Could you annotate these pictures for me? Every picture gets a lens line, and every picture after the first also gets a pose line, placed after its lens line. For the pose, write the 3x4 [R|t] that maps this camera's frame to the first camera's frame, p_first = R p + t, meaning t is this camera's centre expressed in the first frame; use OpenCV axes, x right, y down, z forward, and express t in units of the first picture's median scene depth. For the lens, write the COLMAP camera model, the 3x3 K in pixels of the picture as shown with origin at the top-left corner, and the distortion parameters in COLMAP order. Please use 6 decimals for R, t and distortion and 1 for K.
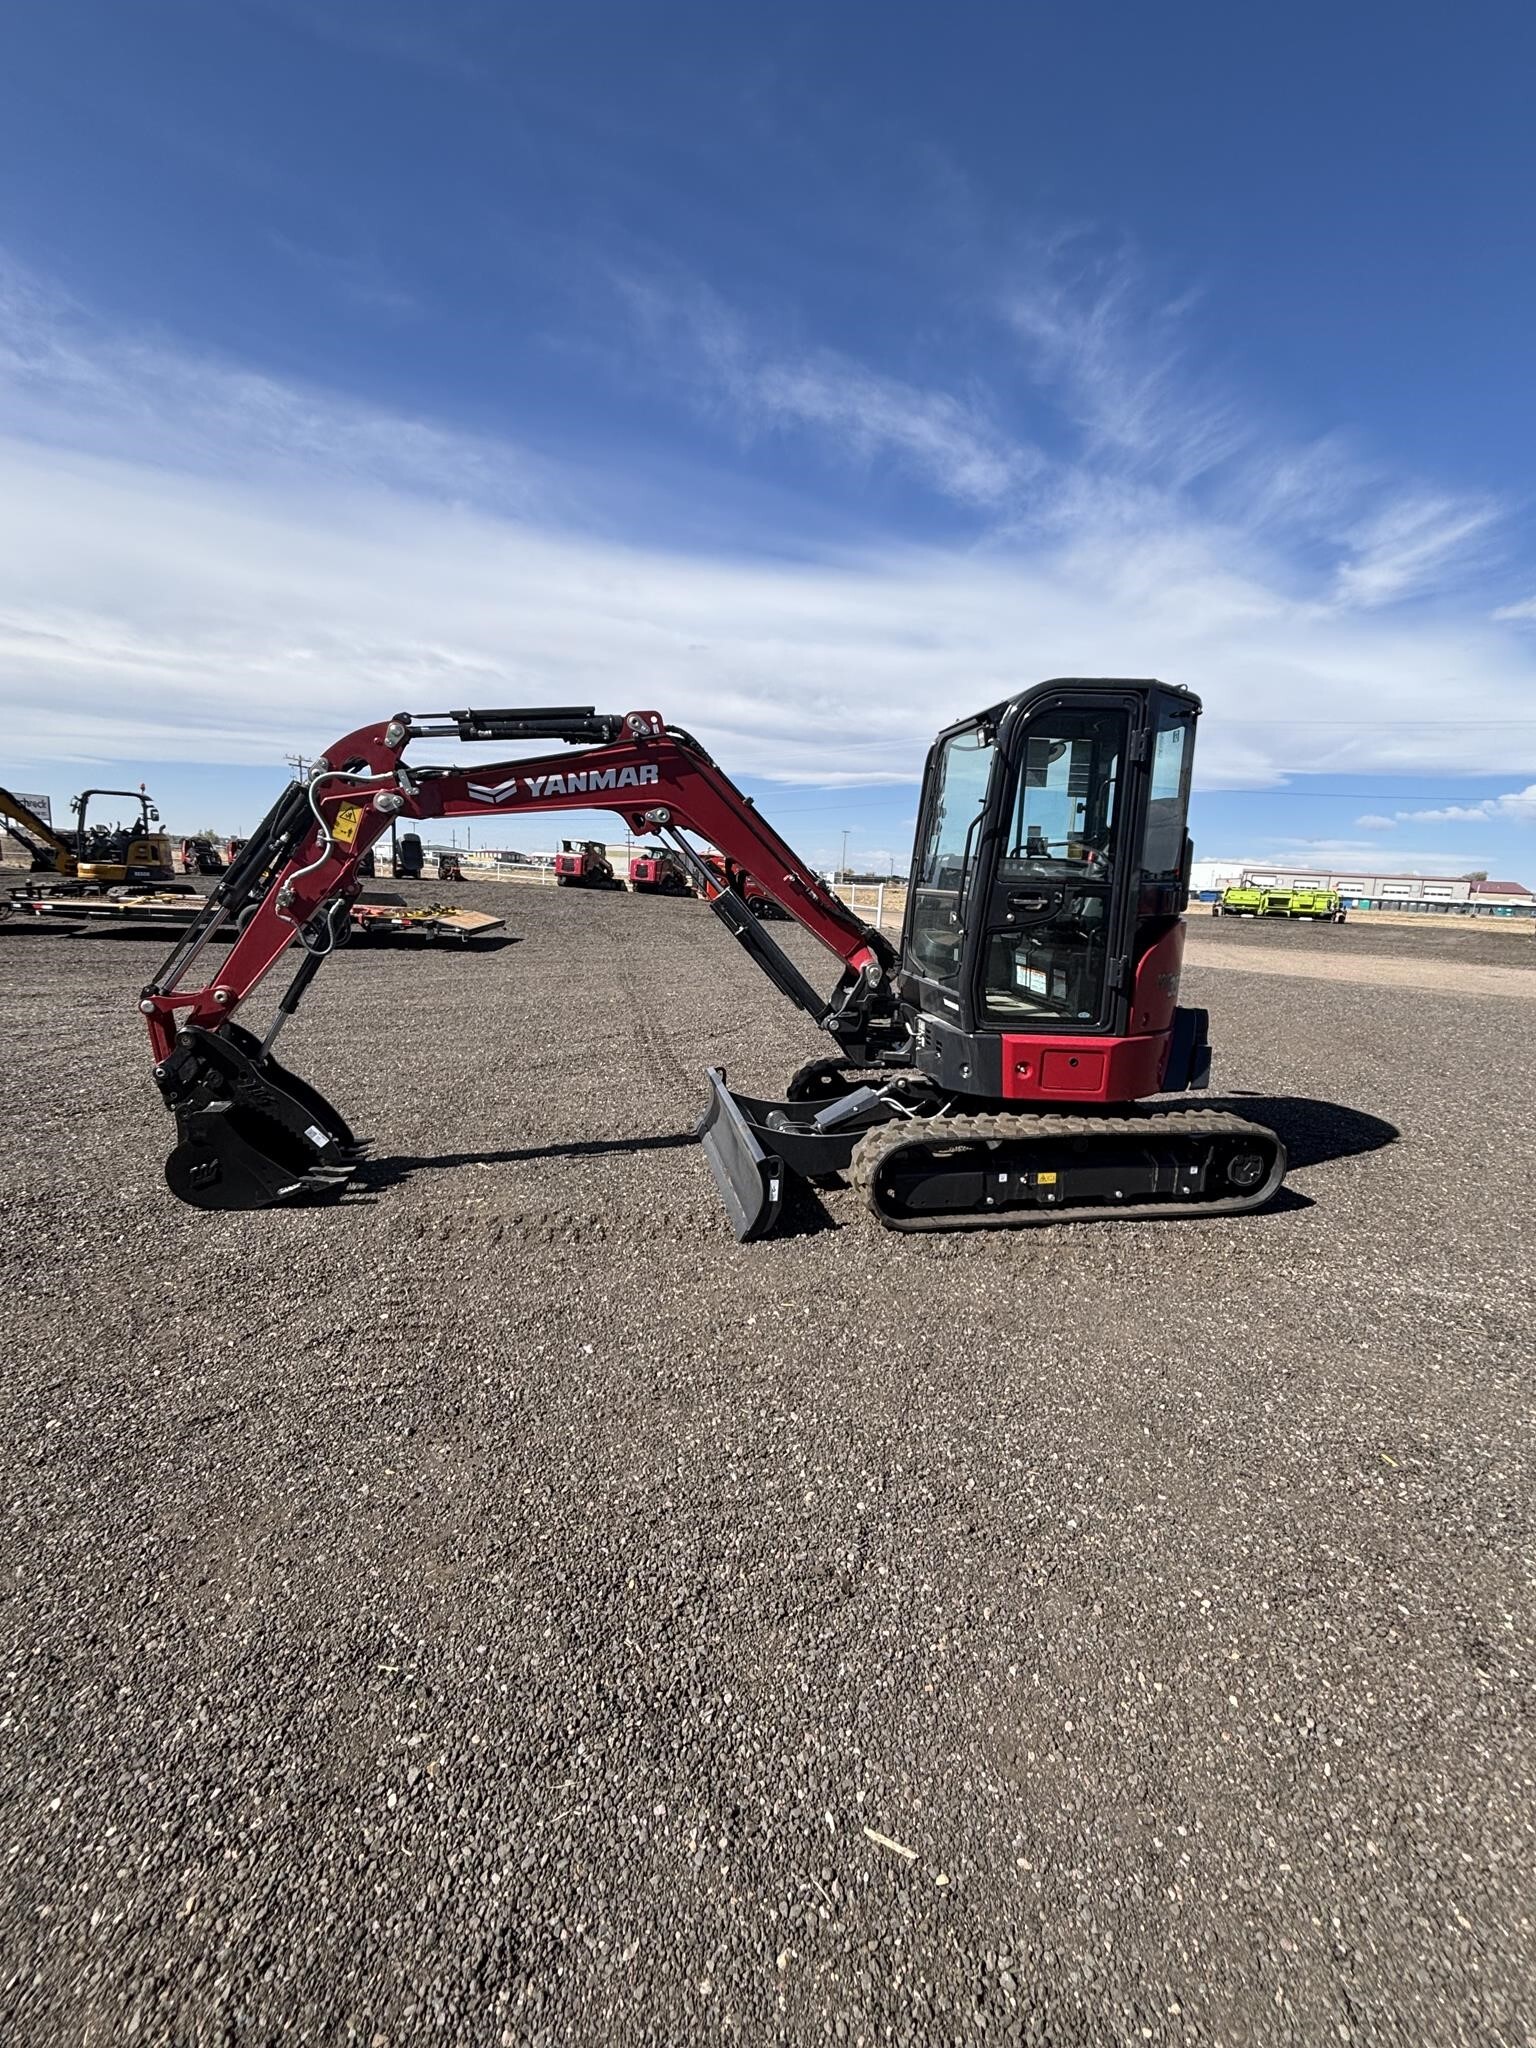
lens RADIAL K [[871.3, 0, 777.3], [0, 871.3, 1022.6], [0, 0, 1]] dist [-0.001576, -0.000018]
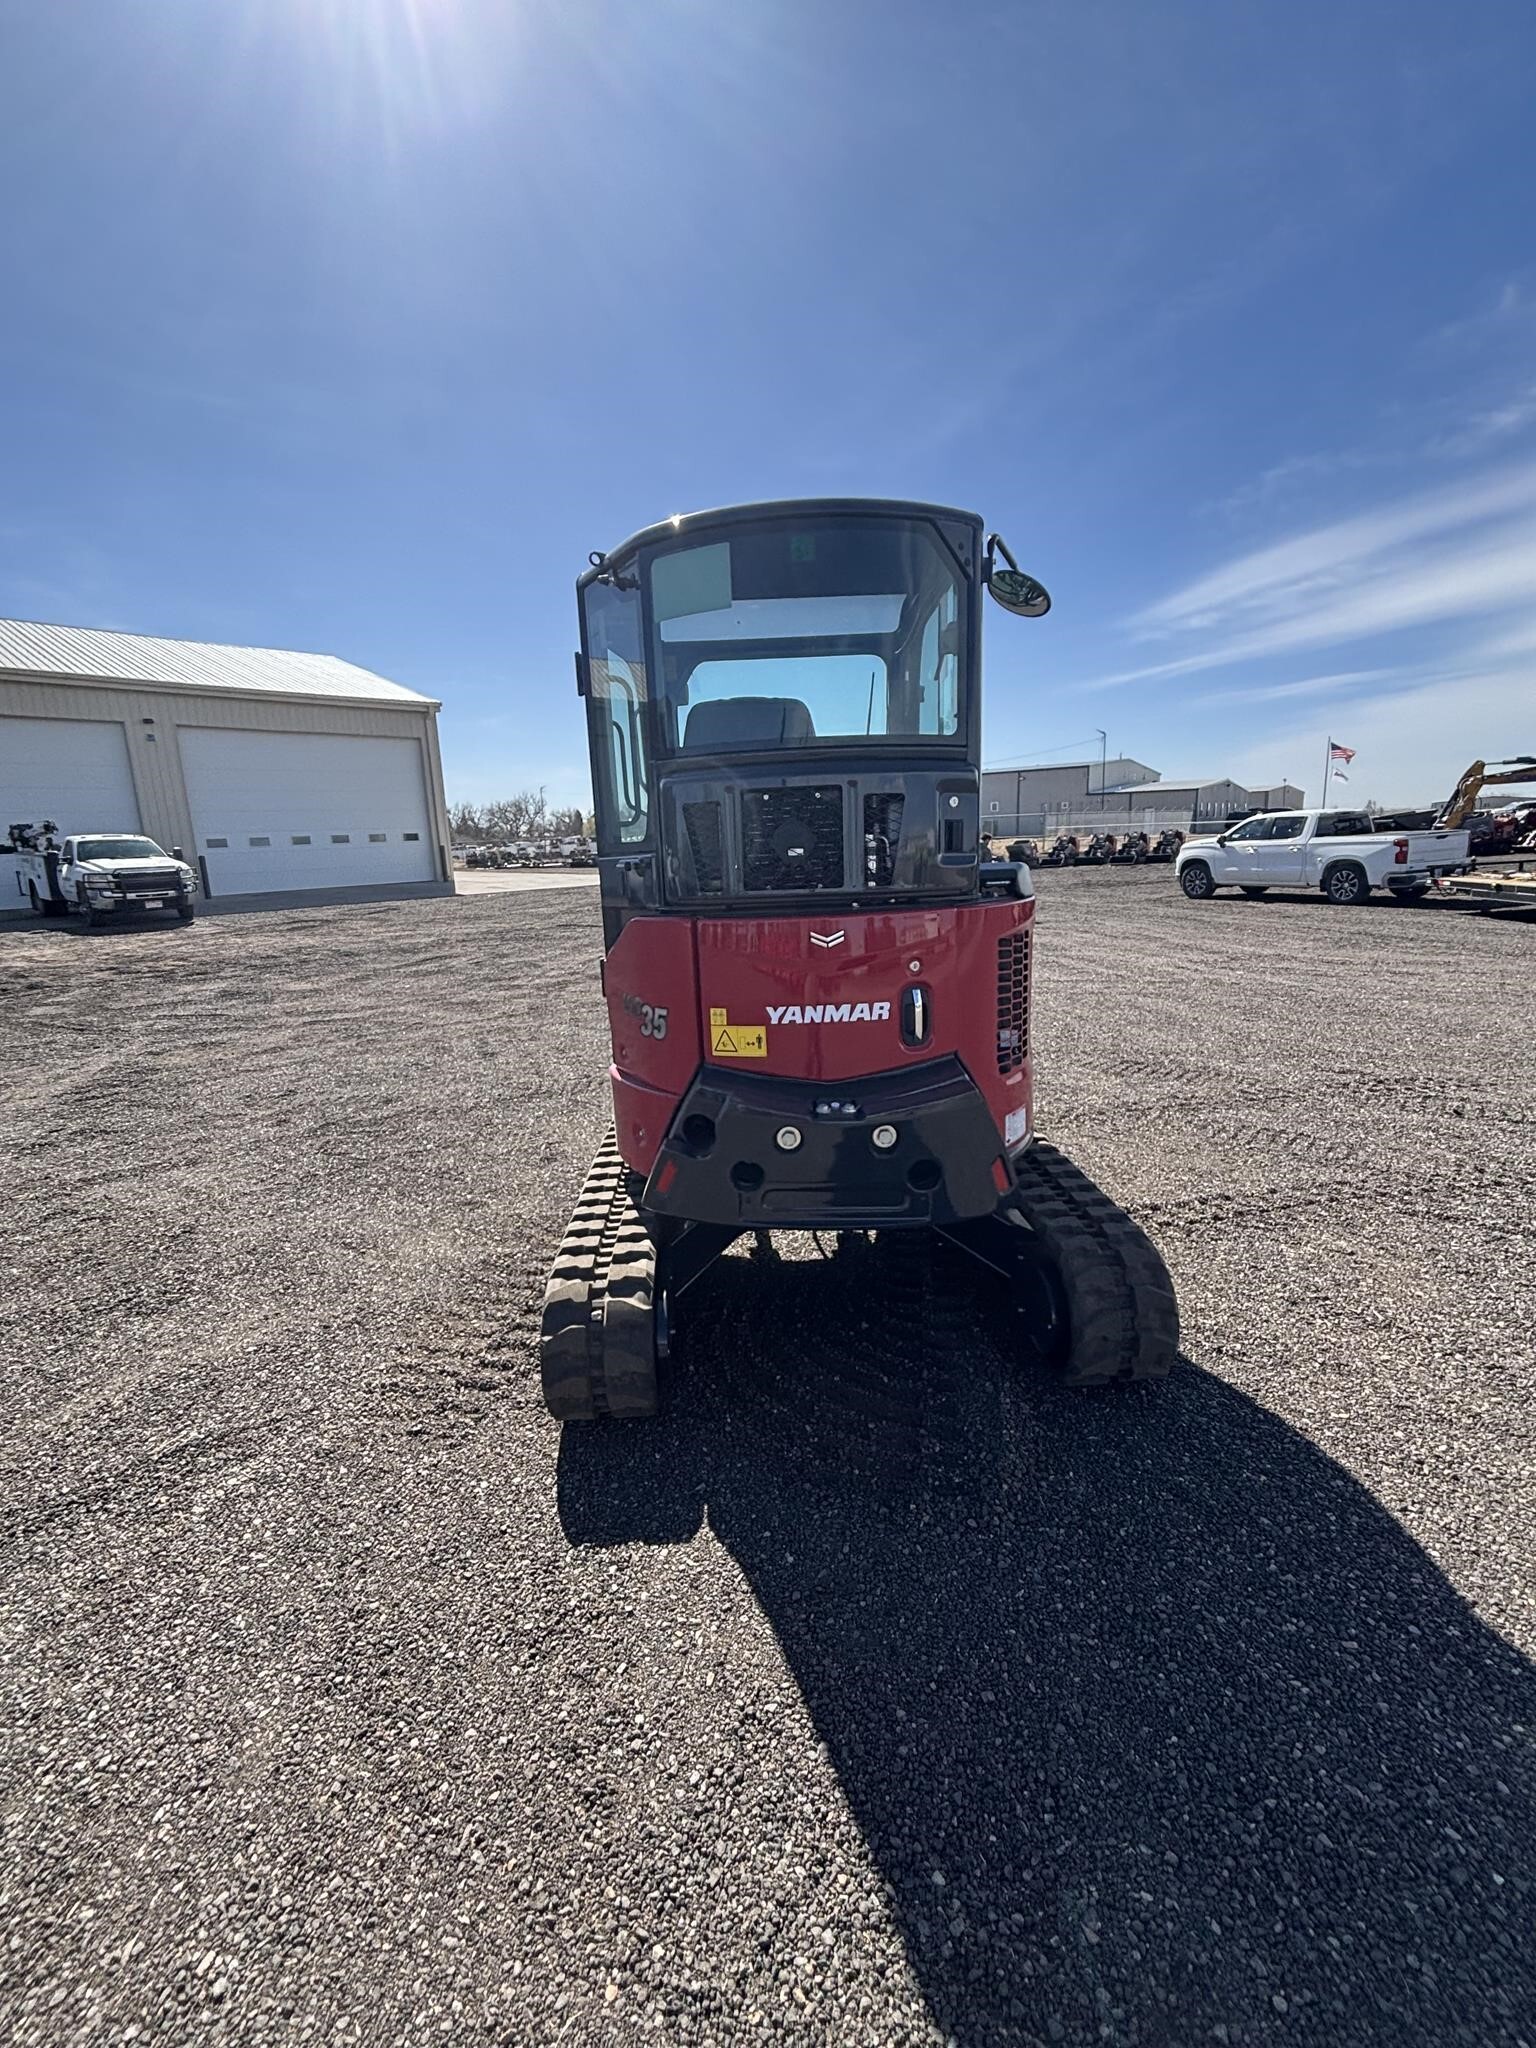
lens RADIAL K [[871.3, 0, 771.6], [0, 871.3, 1021.5], [0, 0, 1]] dist [-0.001576, -0.000018]
pose [[-0.149076, 0.164145, -0.975107, 1.076331], [-0.138314, 0.972970, 0.184931, -0.172293], [0.979105, 0.162440, -0.122342, 1.191525]]
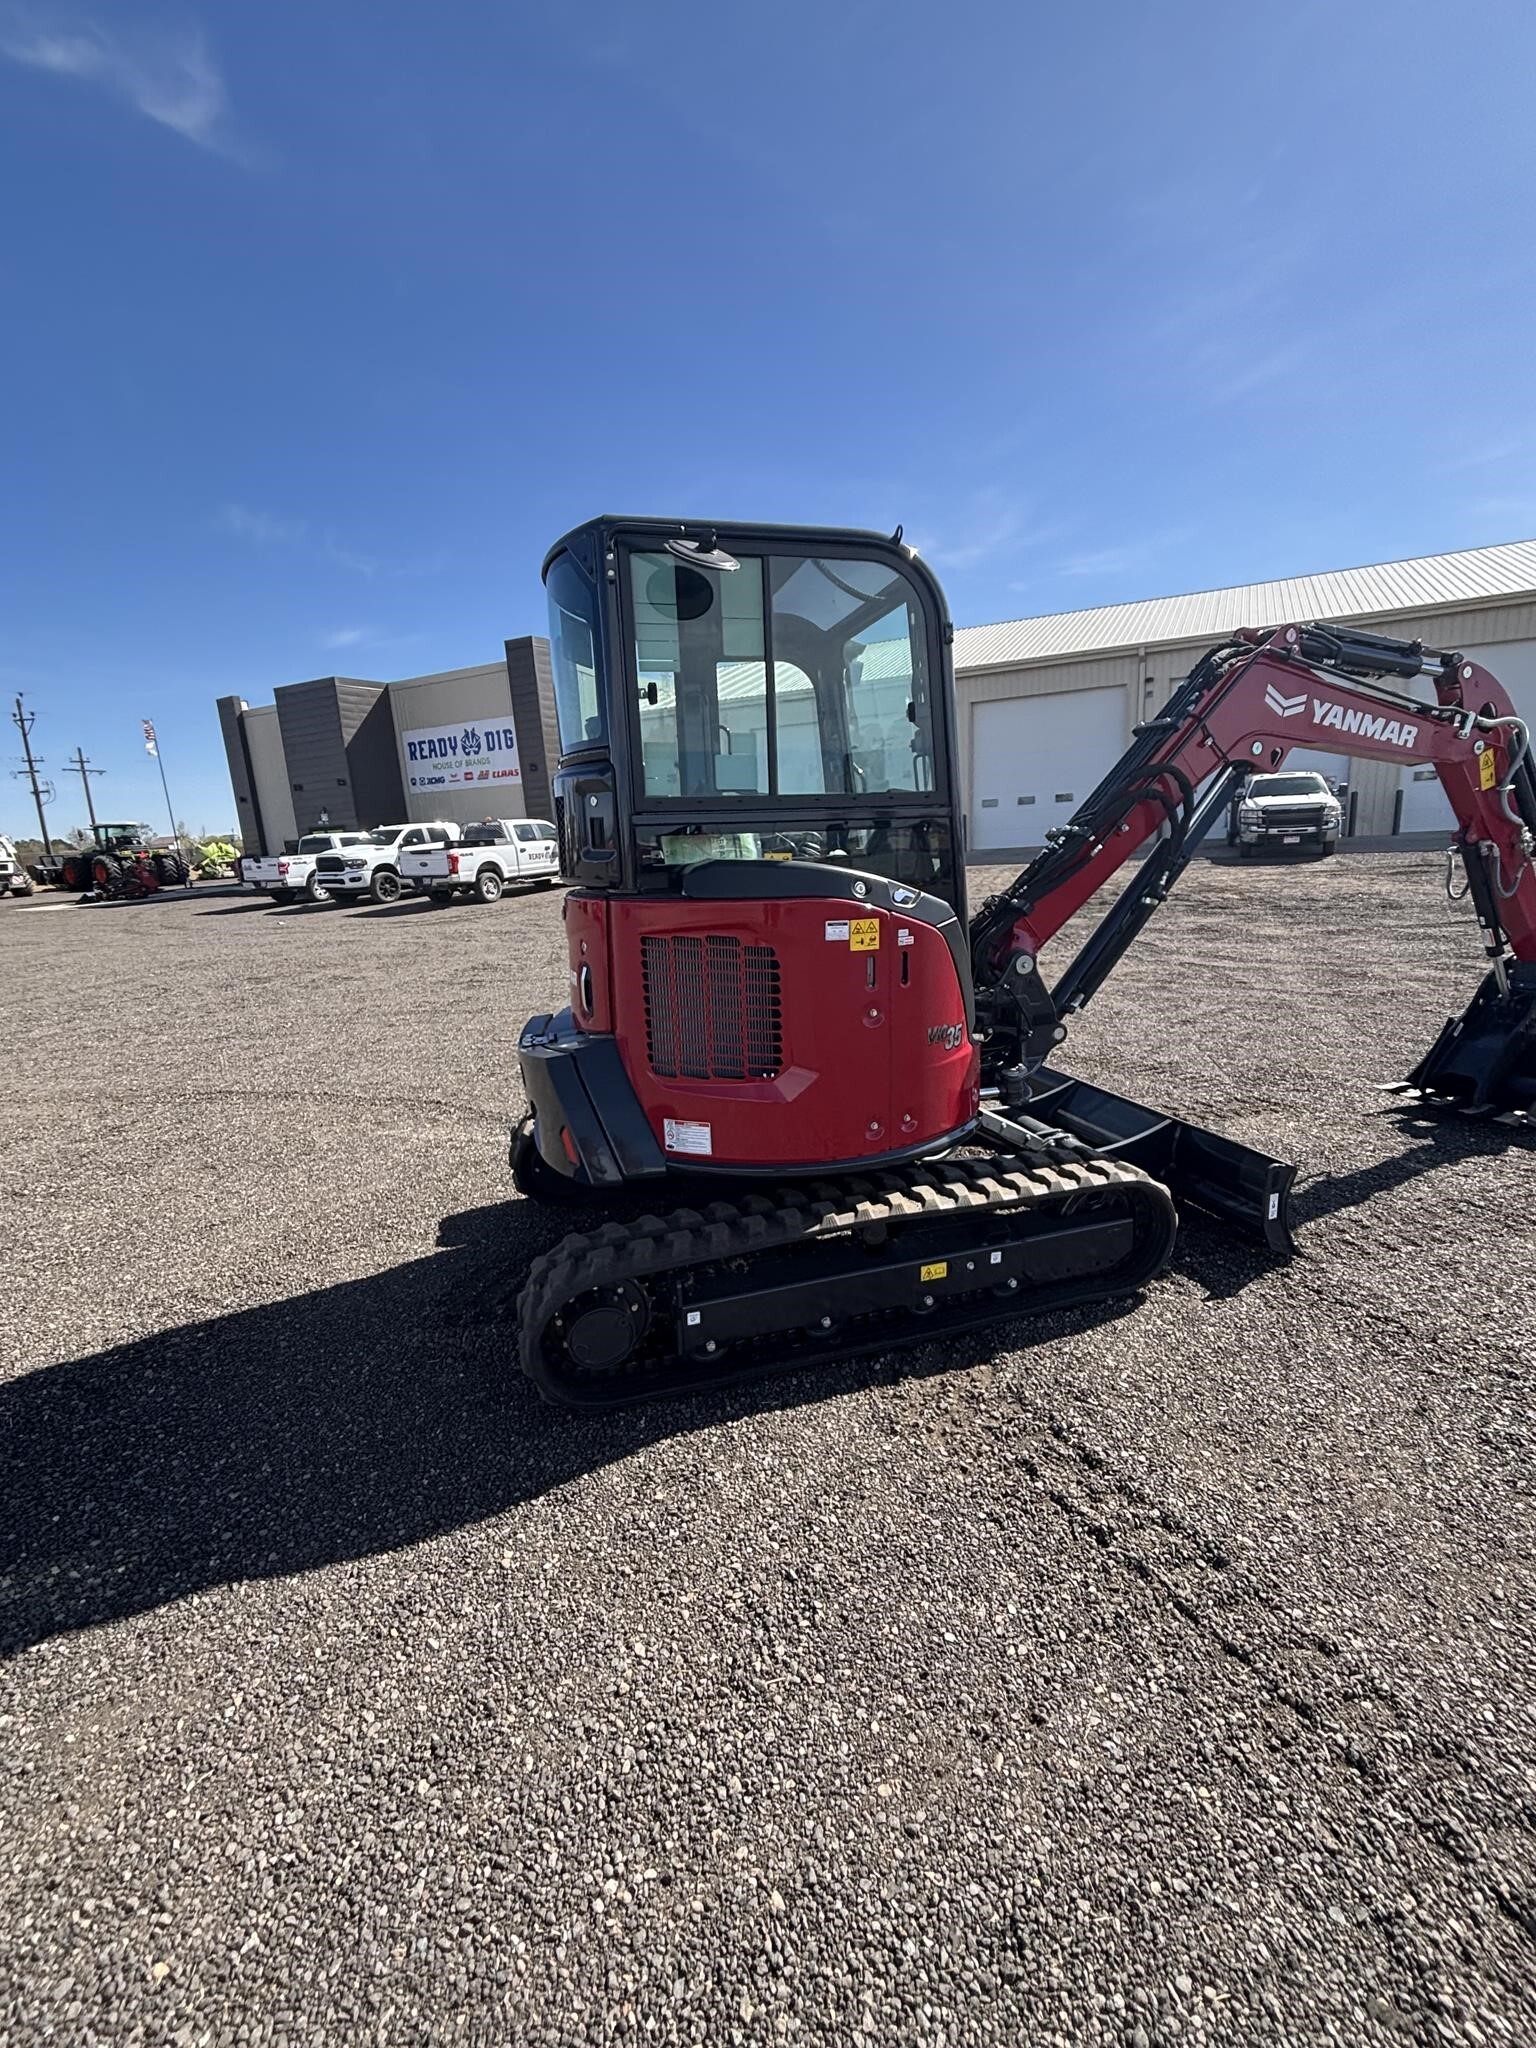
lens RADIAL K [[871.3, 0, 774.3], [0, 871.3, 1020.1], [0, 0, 1]] dist [-0.001576, -0.000018]
pose [[-0.994381, 0.027407, -0.102253, 0.407563], [-0.012886, 0.927388, 0.373878, -0.314223], [0.105075, 0.373095, -0.921824, 1.865953]]
